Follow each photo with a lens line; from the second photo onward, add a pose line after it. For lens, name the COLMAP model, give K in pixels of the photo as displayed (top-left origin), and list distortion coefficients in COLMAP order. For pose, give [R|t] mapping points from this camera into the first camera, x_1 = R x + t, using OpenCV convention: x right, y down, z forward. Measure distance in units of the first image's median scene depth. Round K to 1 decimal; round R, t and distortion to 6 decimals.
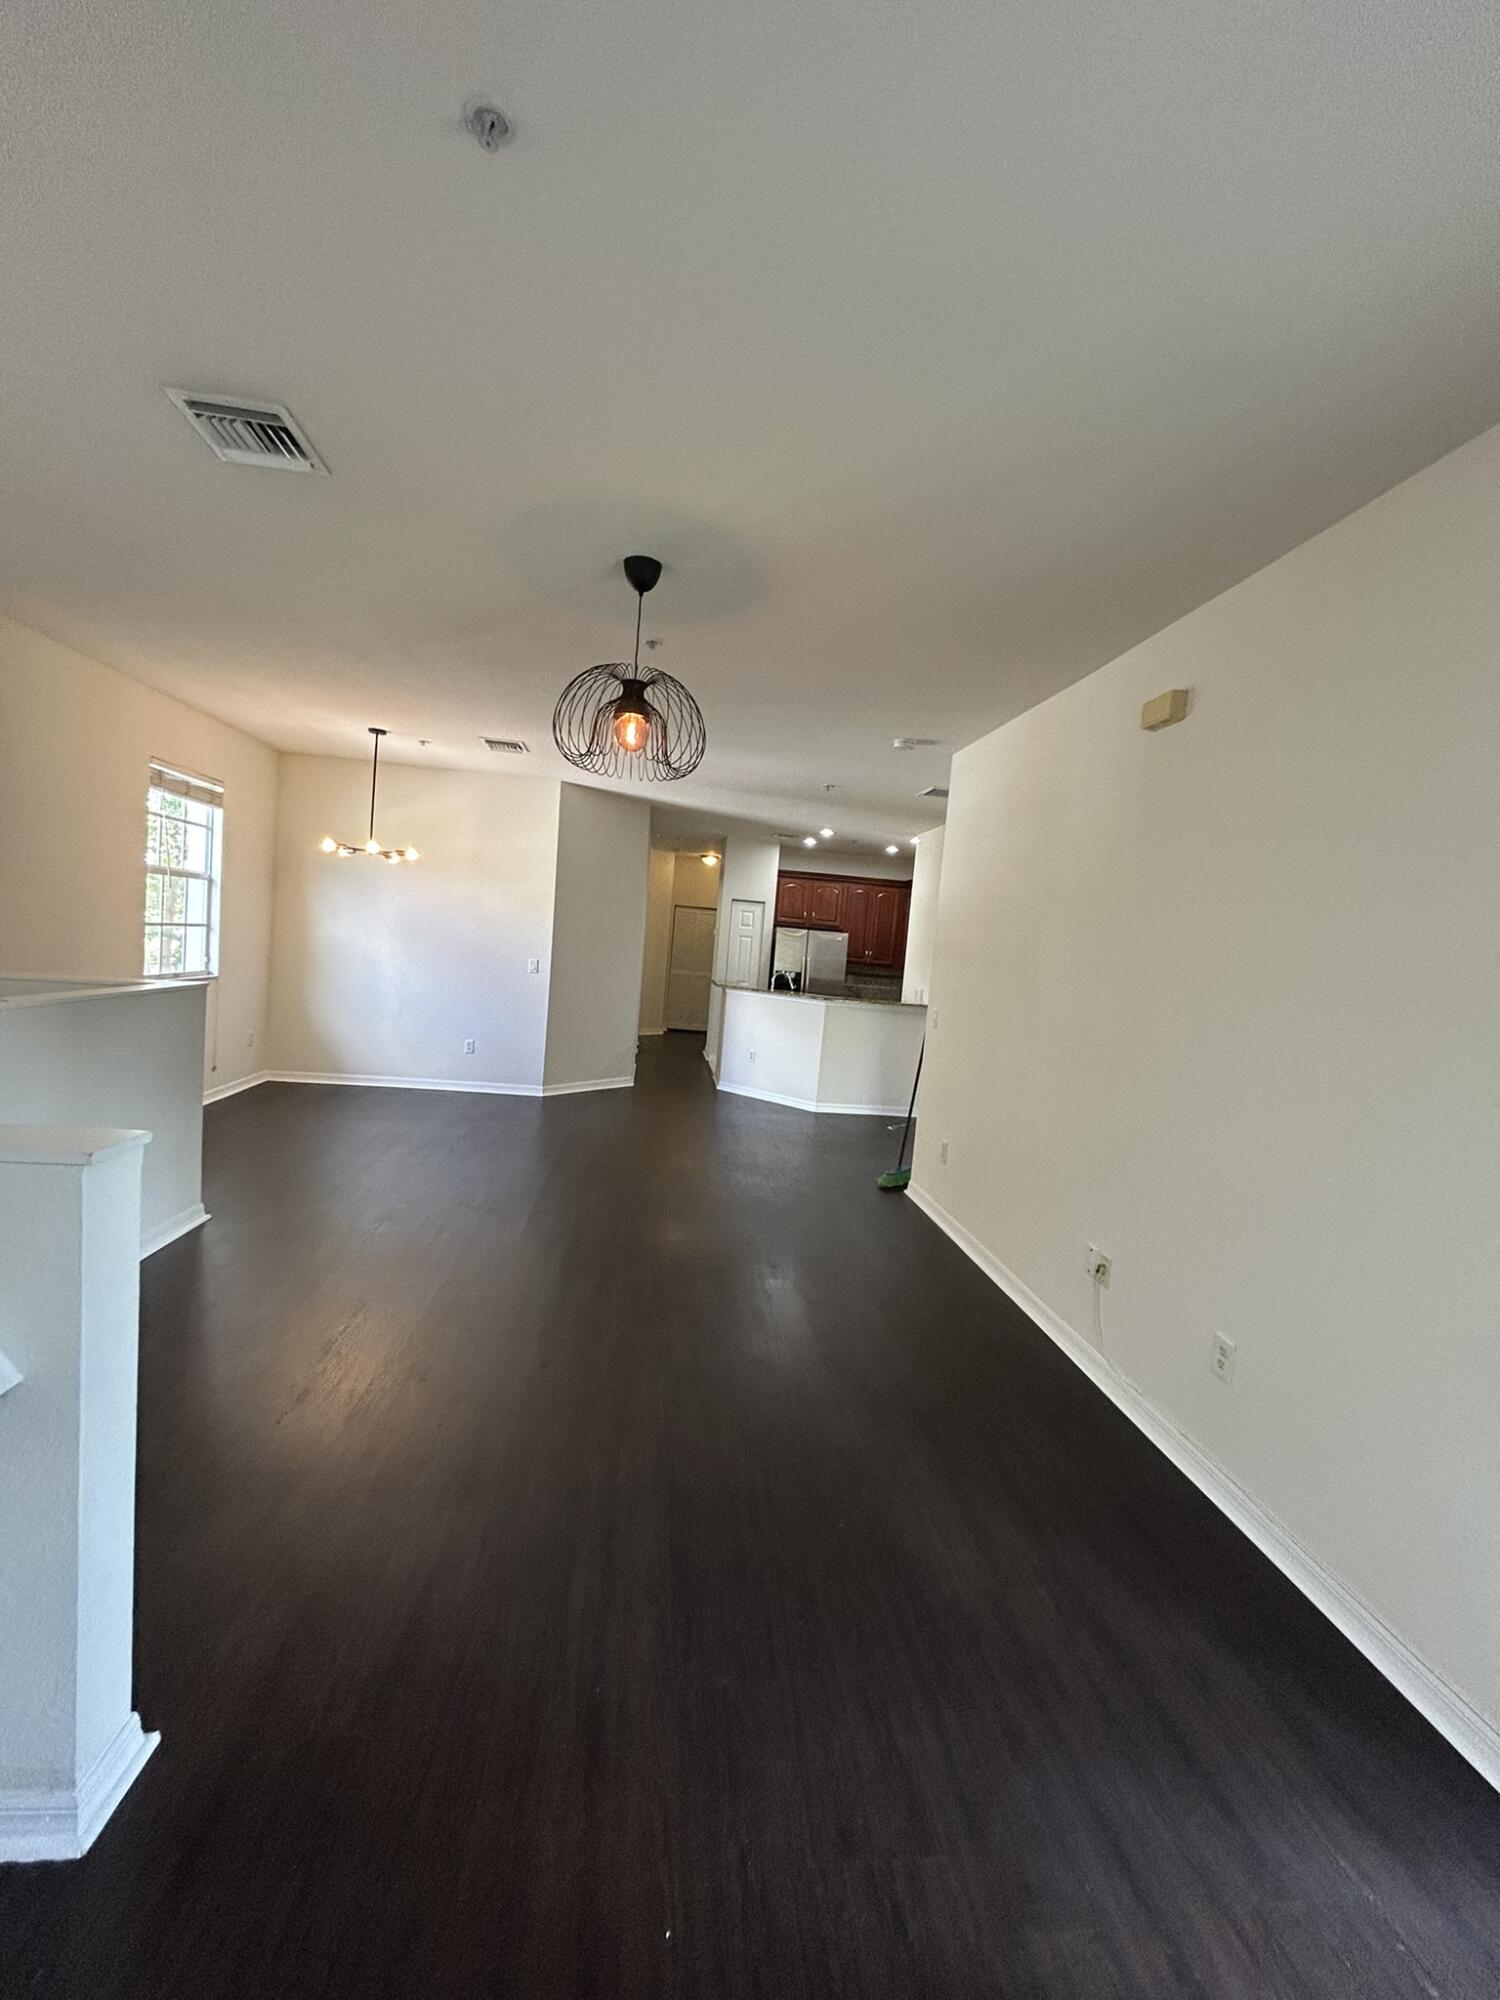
lens RADIAL K [[805.3, 0, 750.0], [0, 805.3, 1000.0], [0, 0, 1]] dist [0.001856, 0.000340]
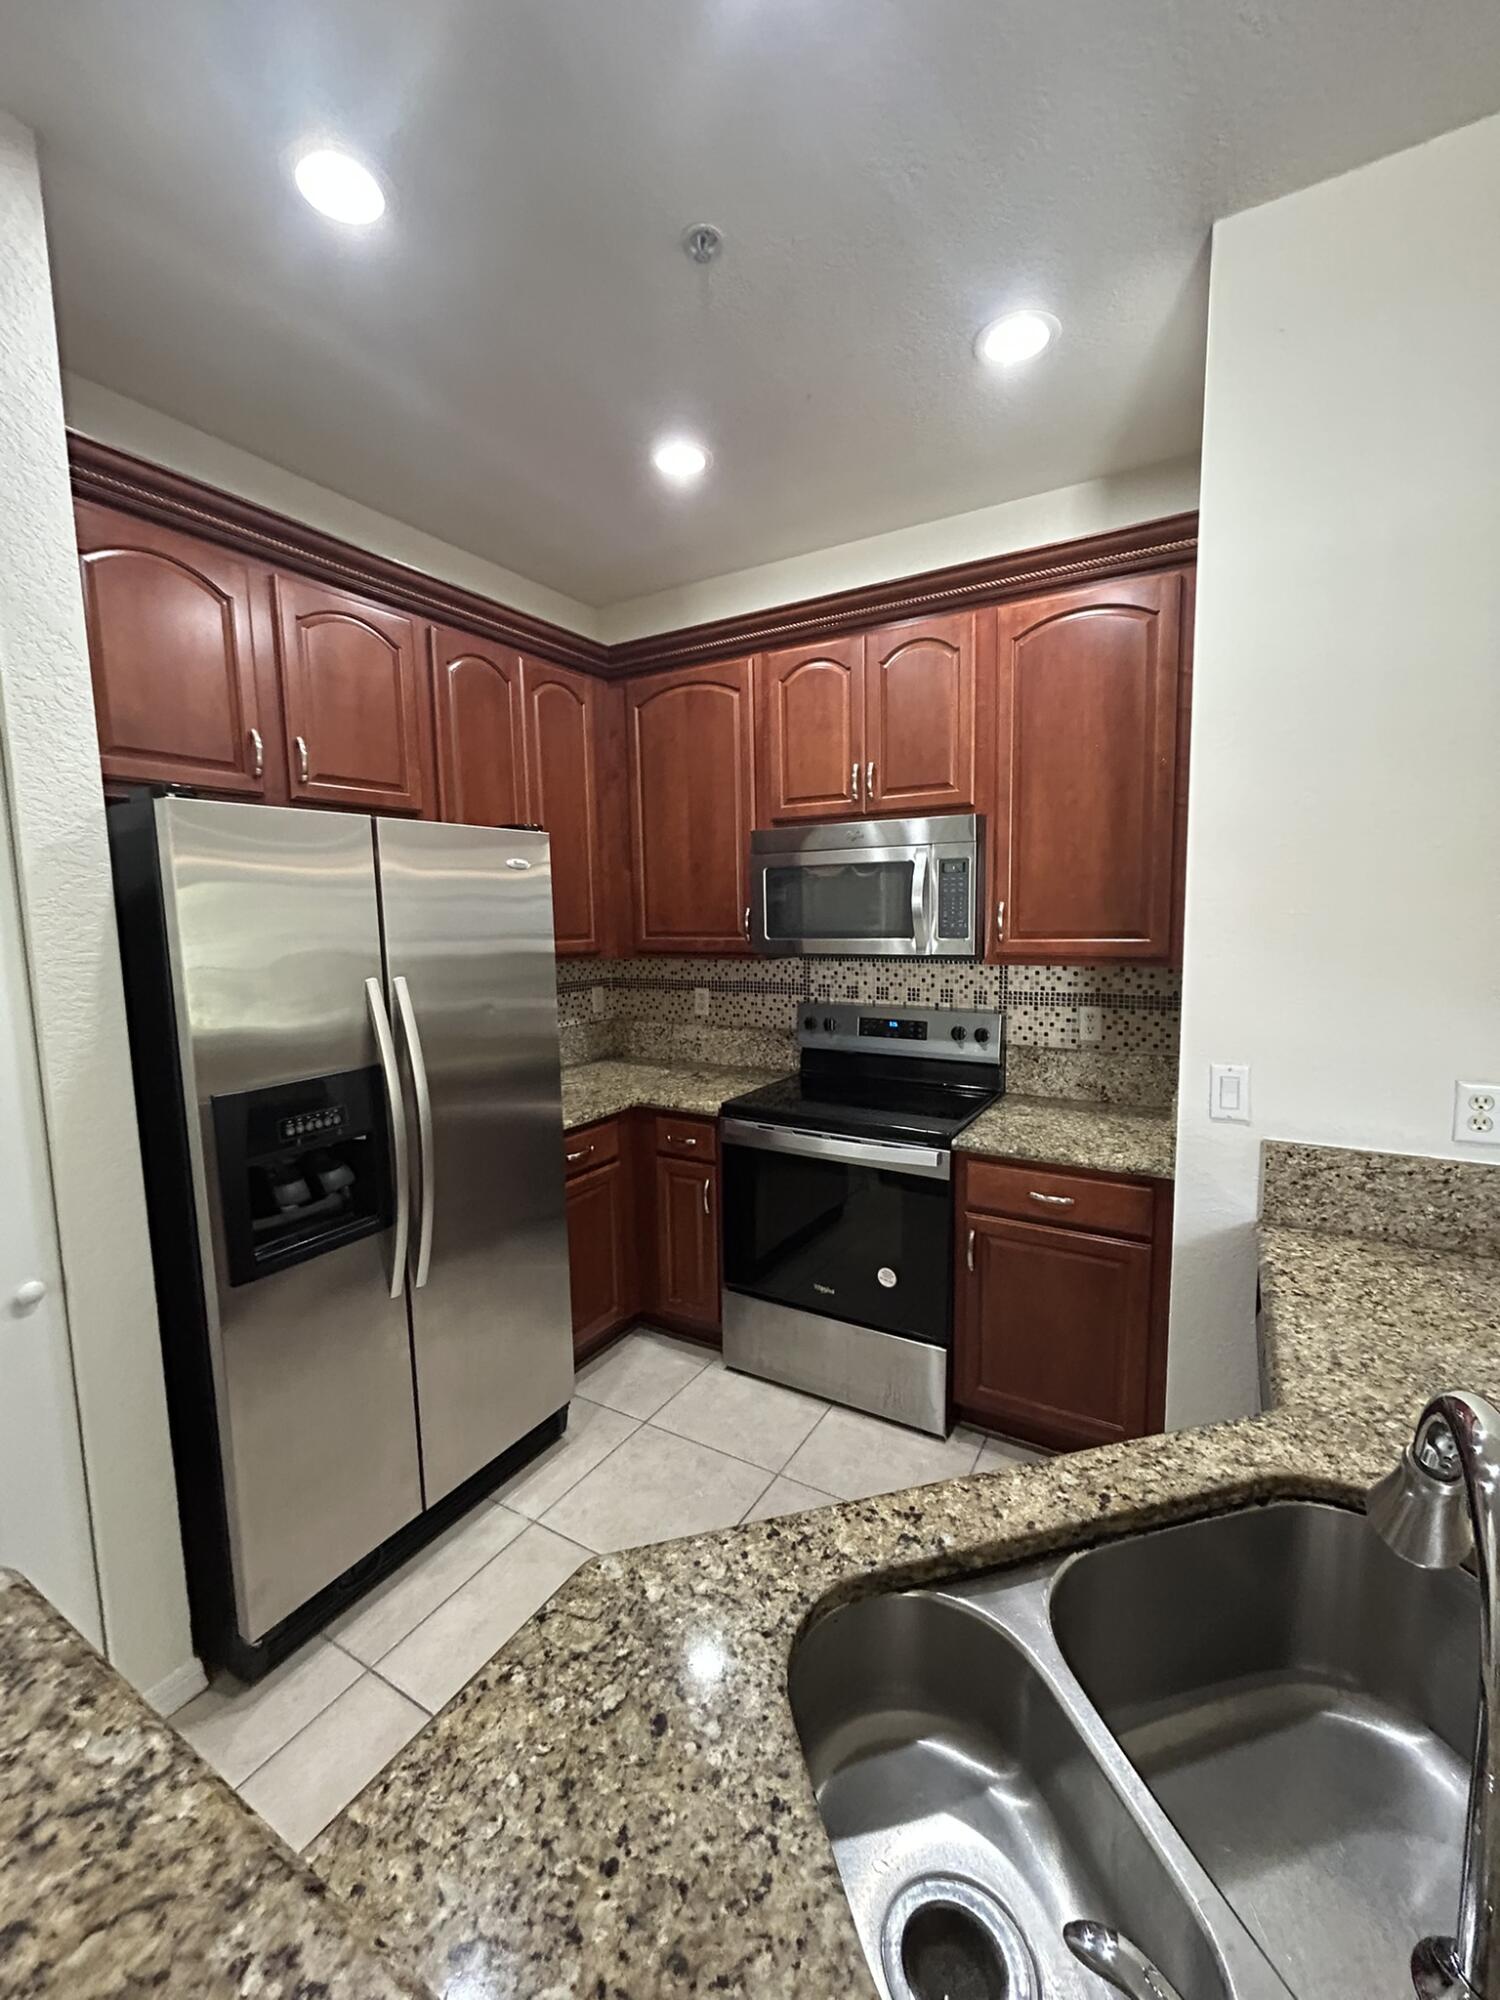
lens RADIAL K [[805.3, 0, 750.0], [0, 805.3, 1000.0], [0, 0, 1]] dist [0.001856, 0.000340]
pose [[0.603570, -0.182757, 0.776082, -0.018782], [0.122235, 0.983078, 0.136438, -0.061621], [-0.787885, 0.012514, 0.615696, 0.823582]]
